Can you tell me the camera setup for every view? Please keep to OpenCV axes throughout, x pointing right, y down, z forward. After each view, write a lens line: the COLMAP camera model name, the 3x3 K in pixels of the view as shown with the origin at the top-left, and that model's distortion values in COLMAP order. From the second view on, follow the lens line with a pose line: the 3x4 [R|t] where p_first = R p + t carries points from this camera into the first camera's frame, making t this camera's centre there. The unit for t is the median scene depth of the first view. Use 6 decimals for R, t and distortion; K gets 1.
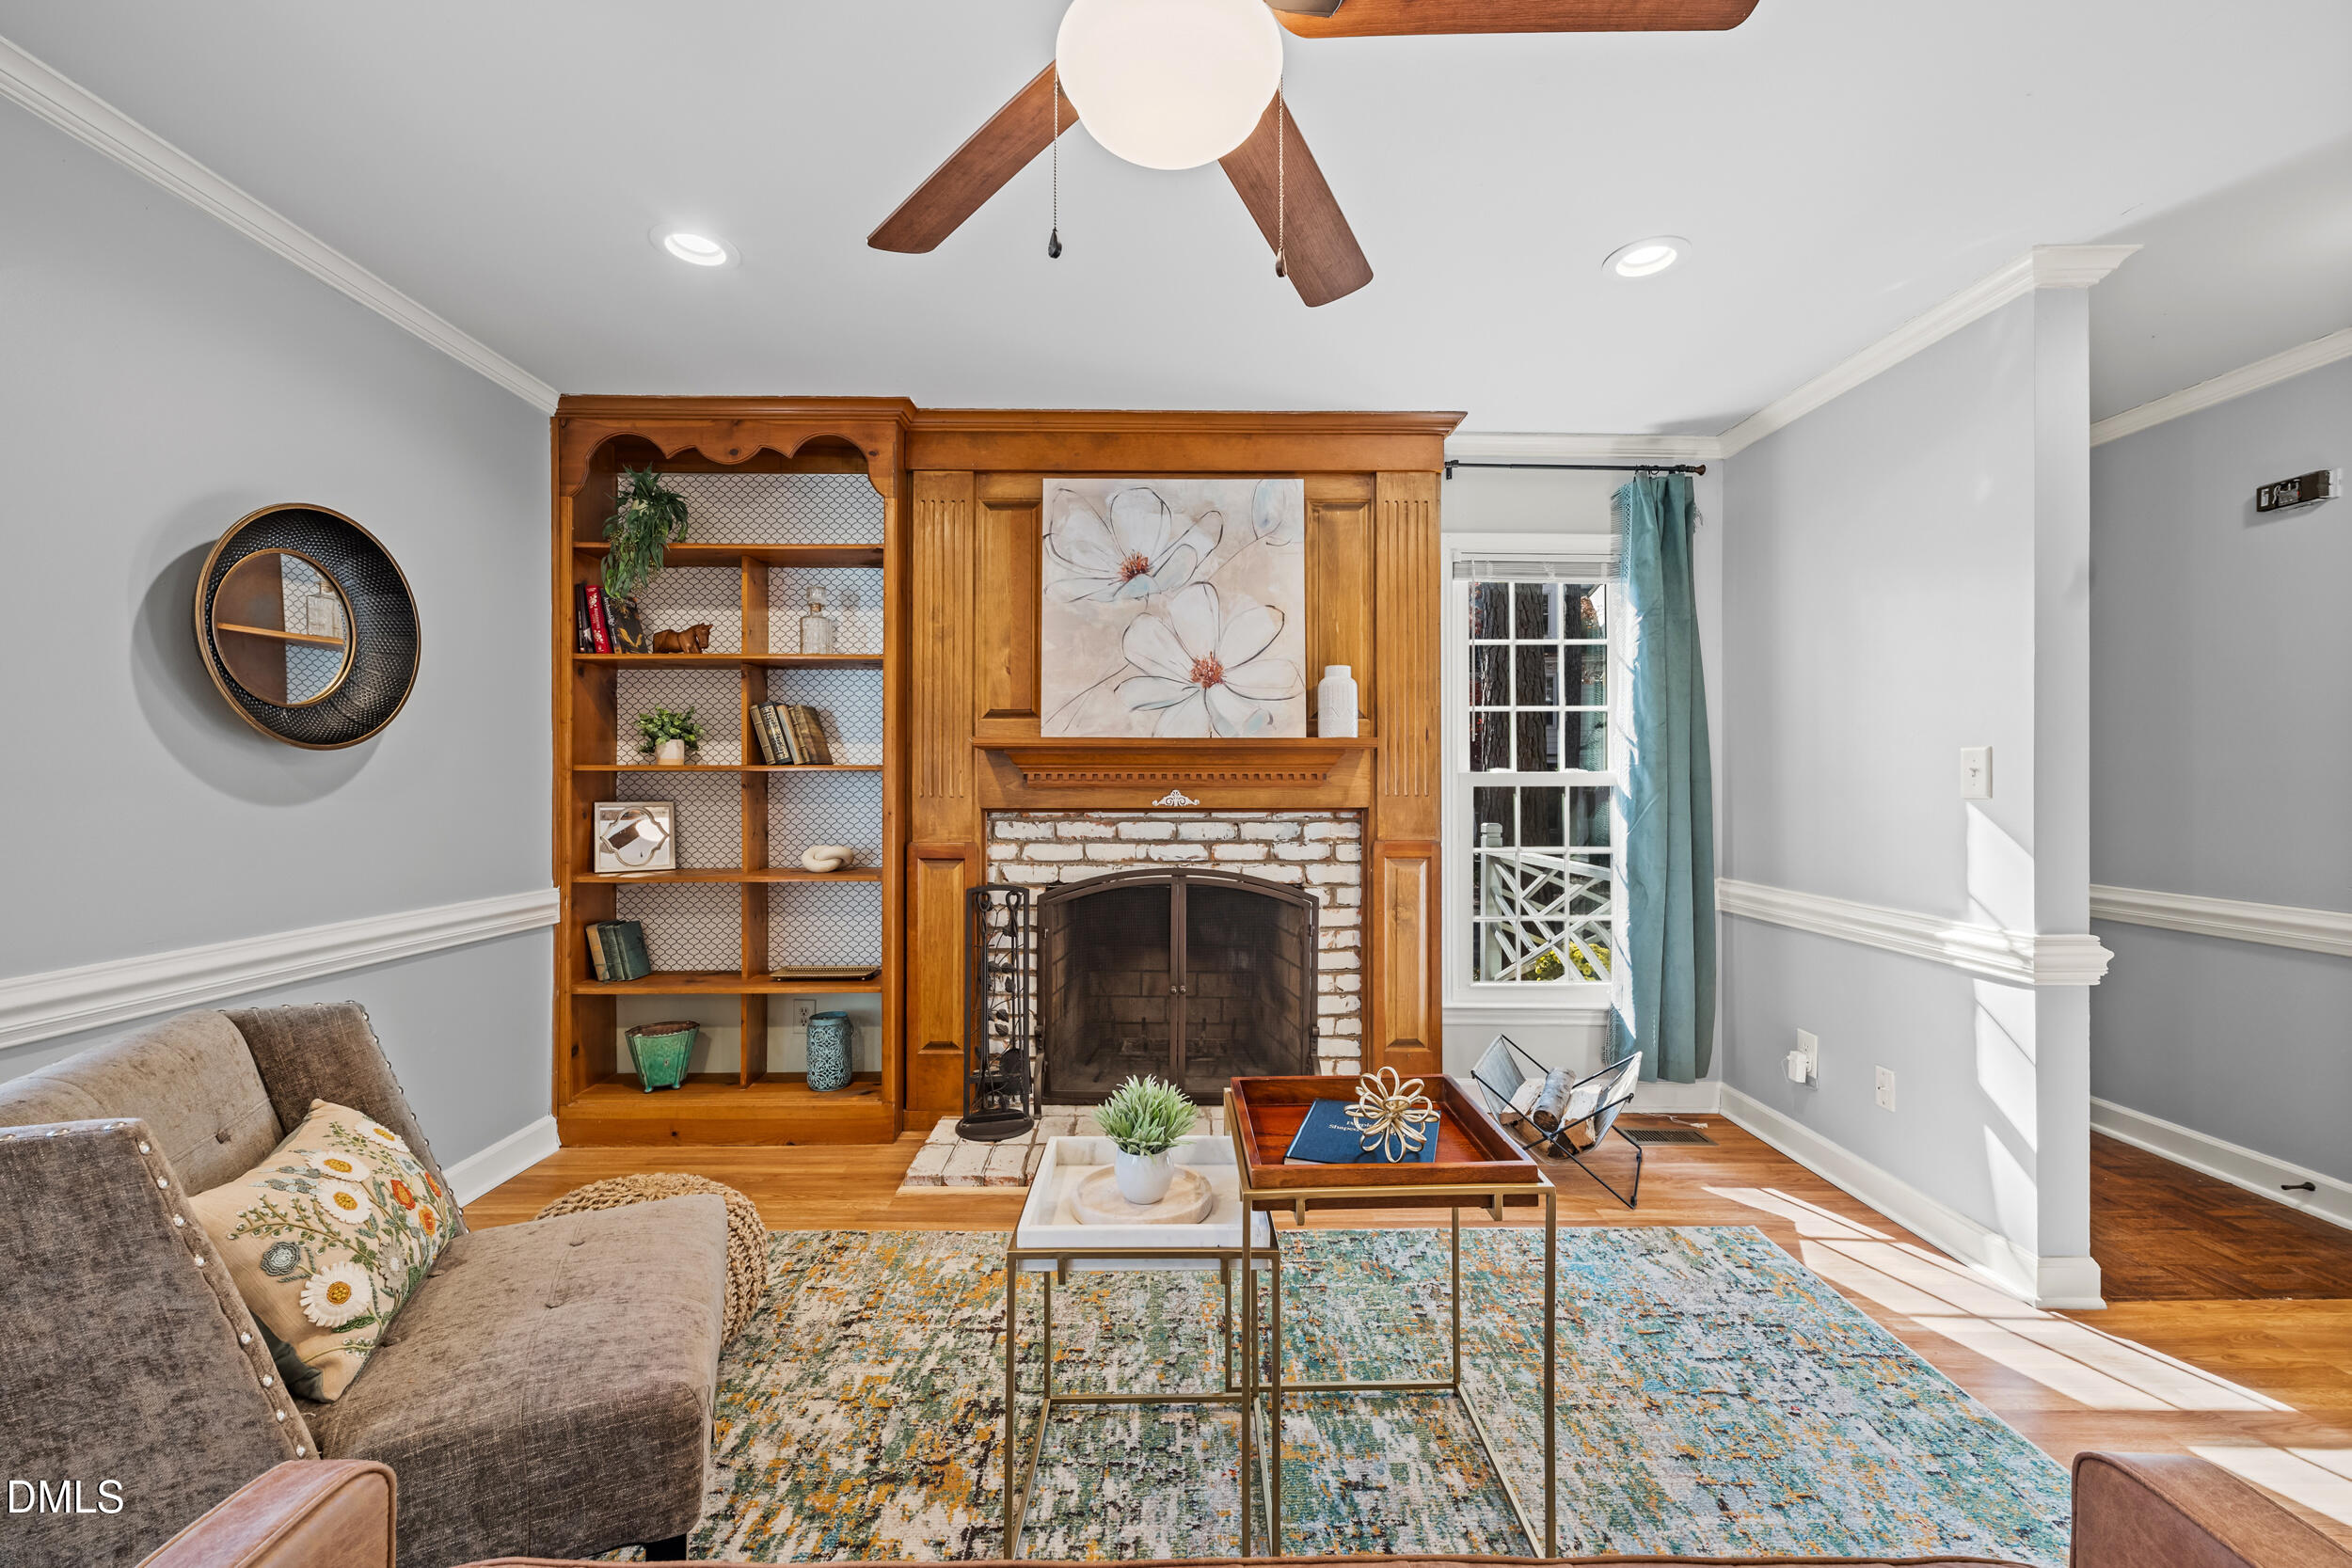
lens RADIAL K [[922.7, 0, 1170.9], [0, 922.7, 778.0], [0, 0, 1]] dist [-0.002117, -0.000128]
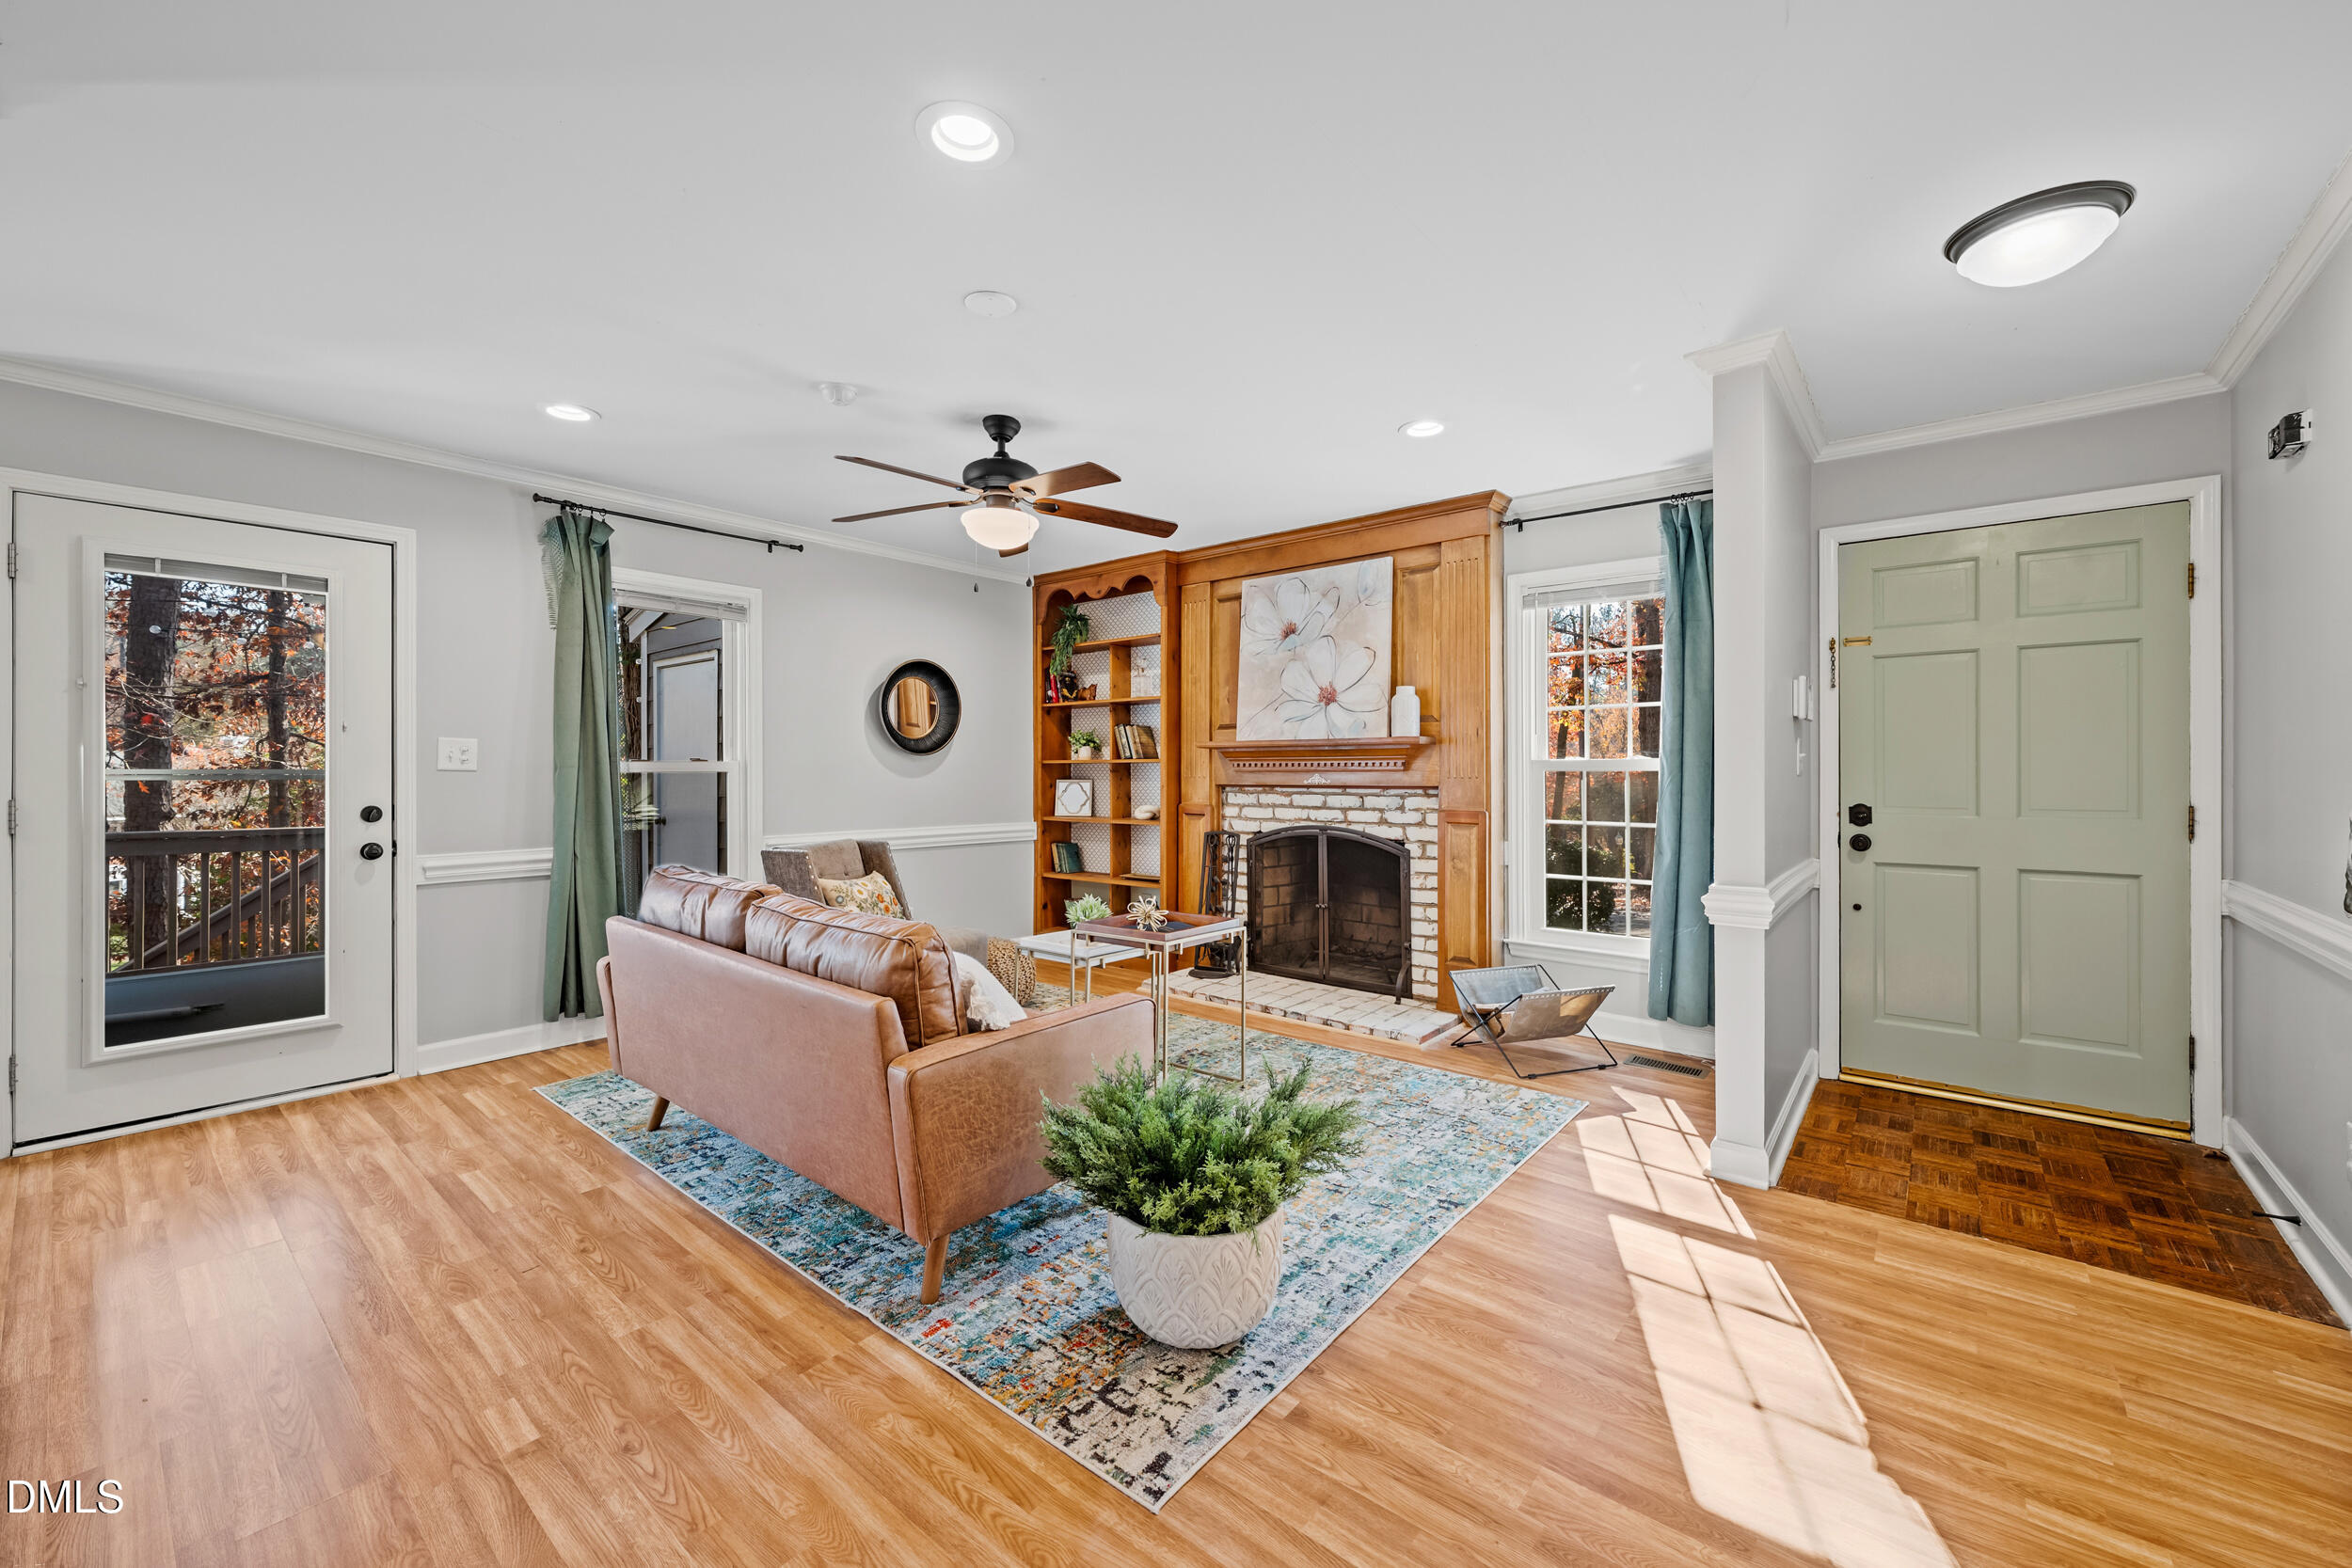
lens RADIAL K [[922.7, 0, 1172.5], [0, 922.7, 768.8], [0, 0, 1]] dist [-0.002117, -0.000128]
pose [[0.761575, -0.002364, -0.648072, 0.816973], [0.003257, 0.999995, 0.000179, 0.004255], [0.648068, -0.002247, 0.761579, -0.311717]]
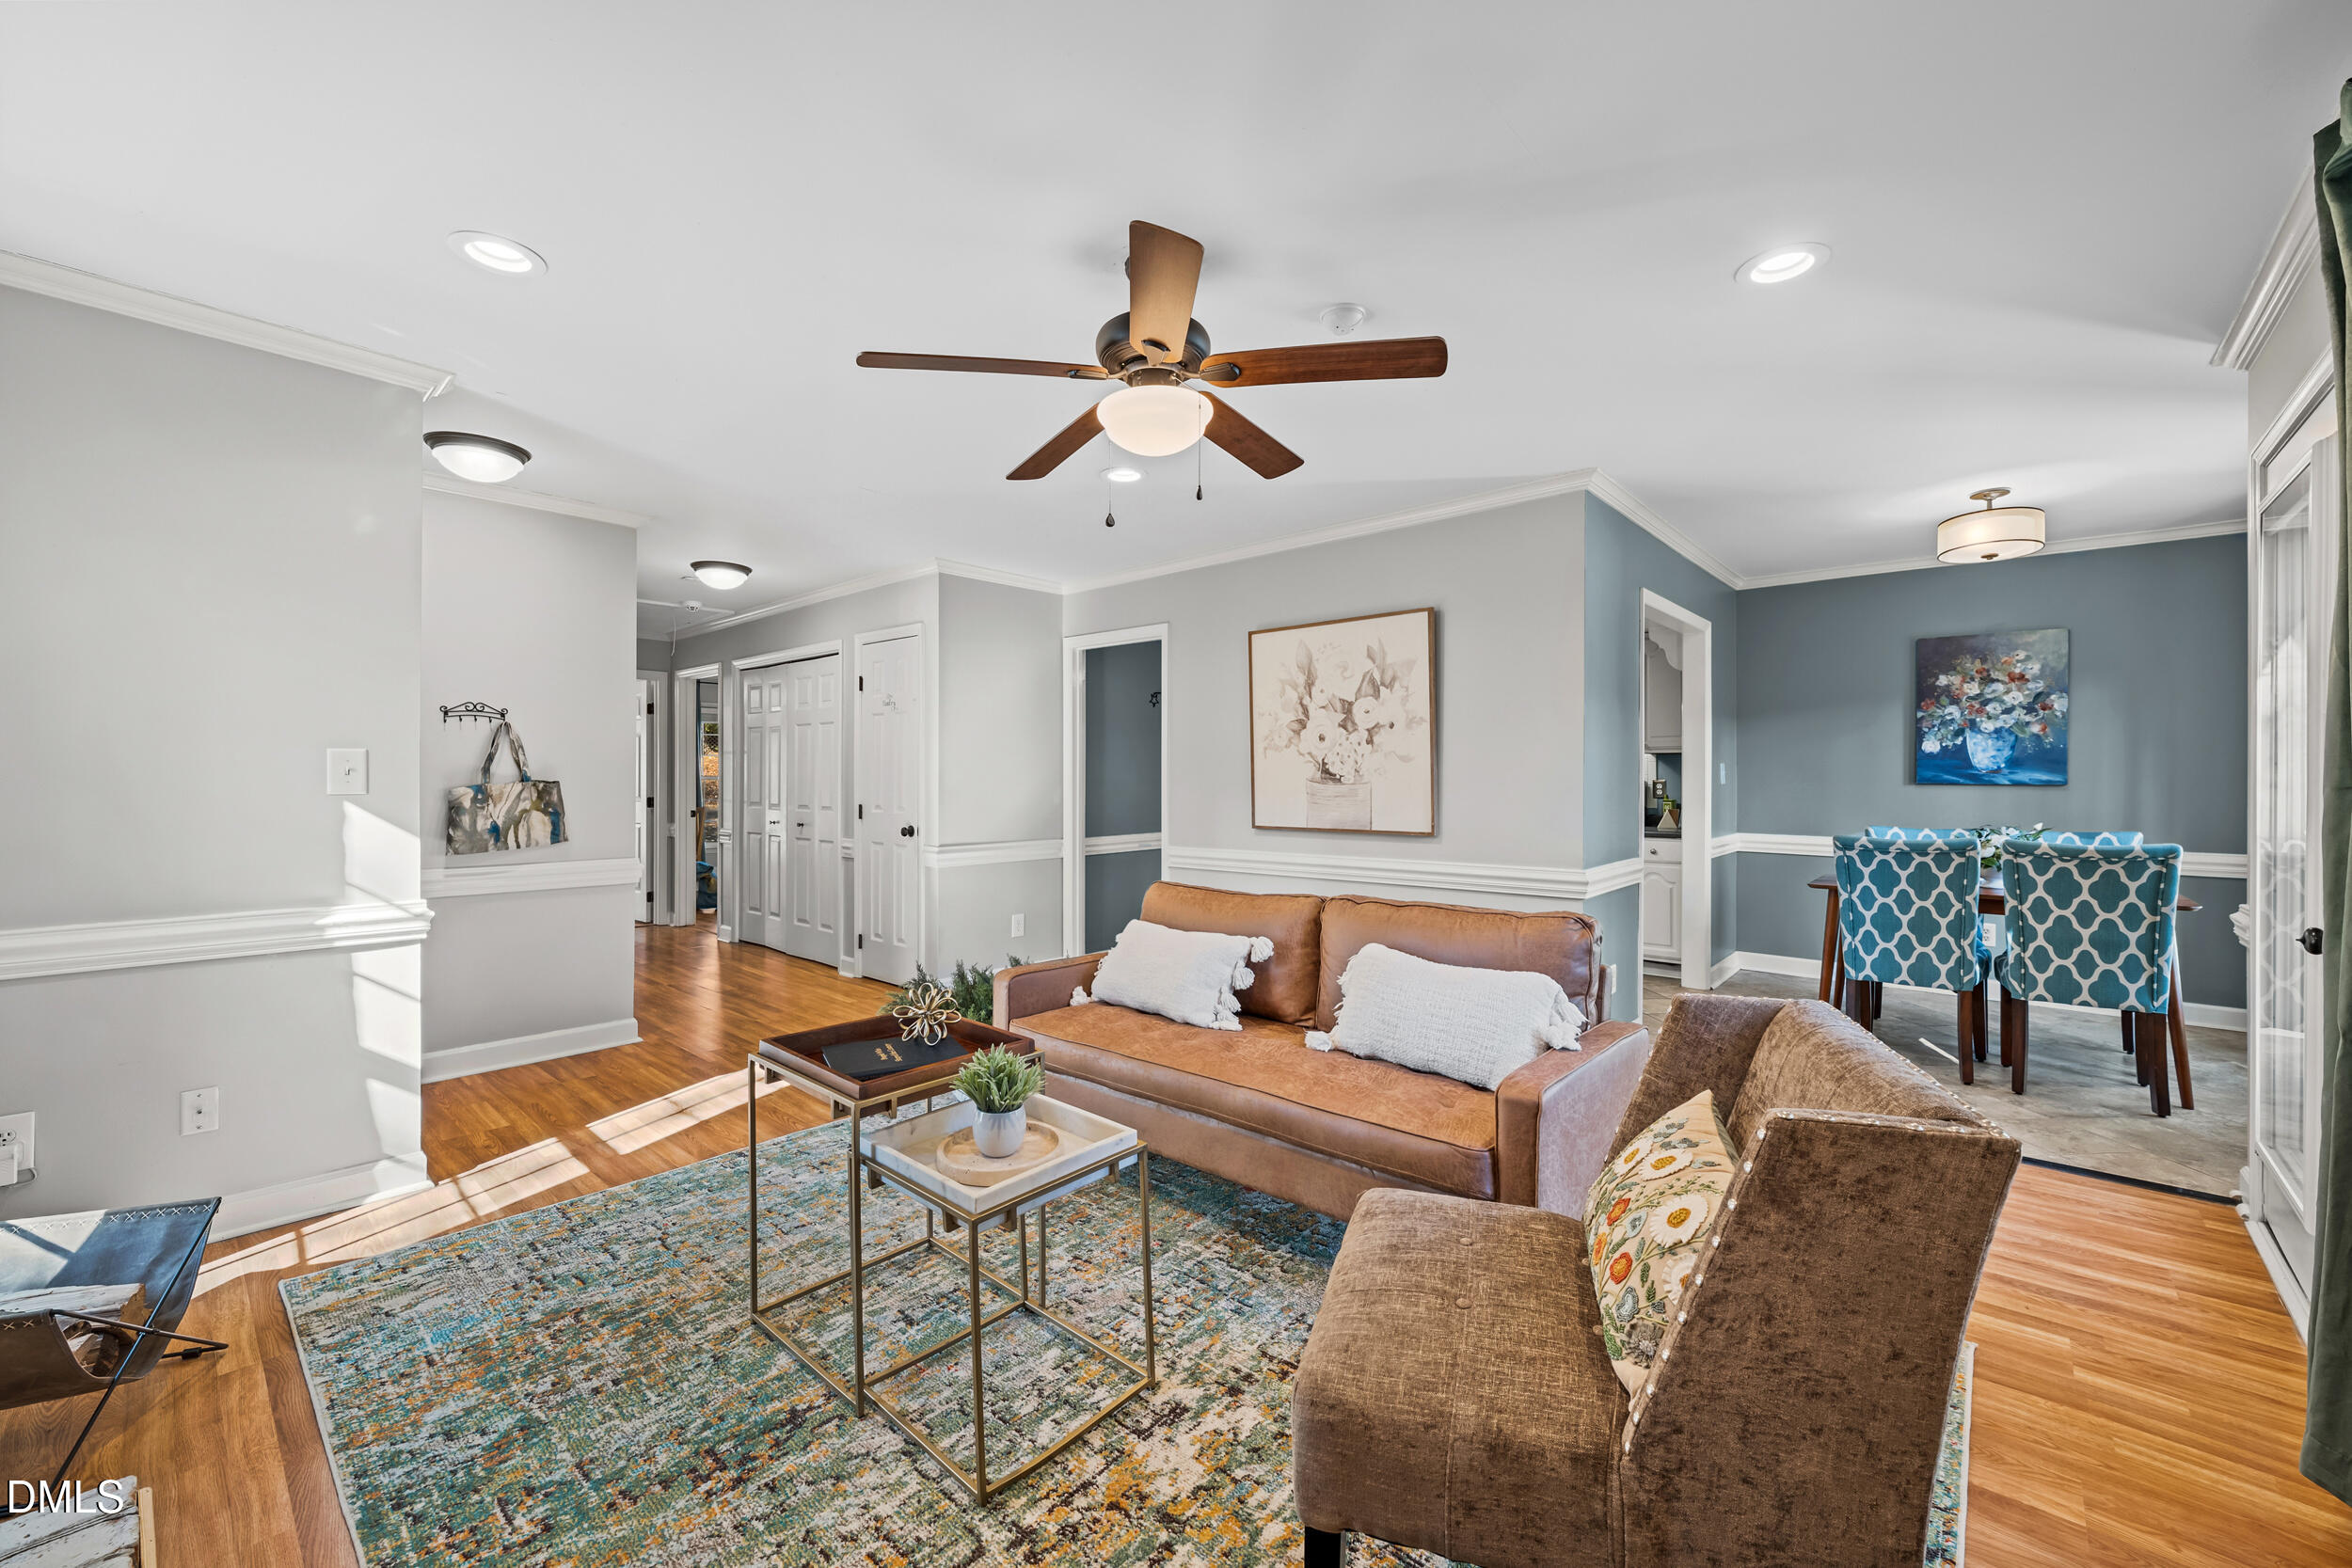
lens RADIAL K [[922.7, 0, 1171.2], [0, 922.7, 782.8], [0, 0, 1]] dist [-0.002117, -0.000128]
pose [[-0.734836, -0.004446, 0.678230, -0.472472], [-0.003877, 0.999990, 0.002355, -0.000292], [-0.678234, -0.000899, -0.734846, 0.843480]]
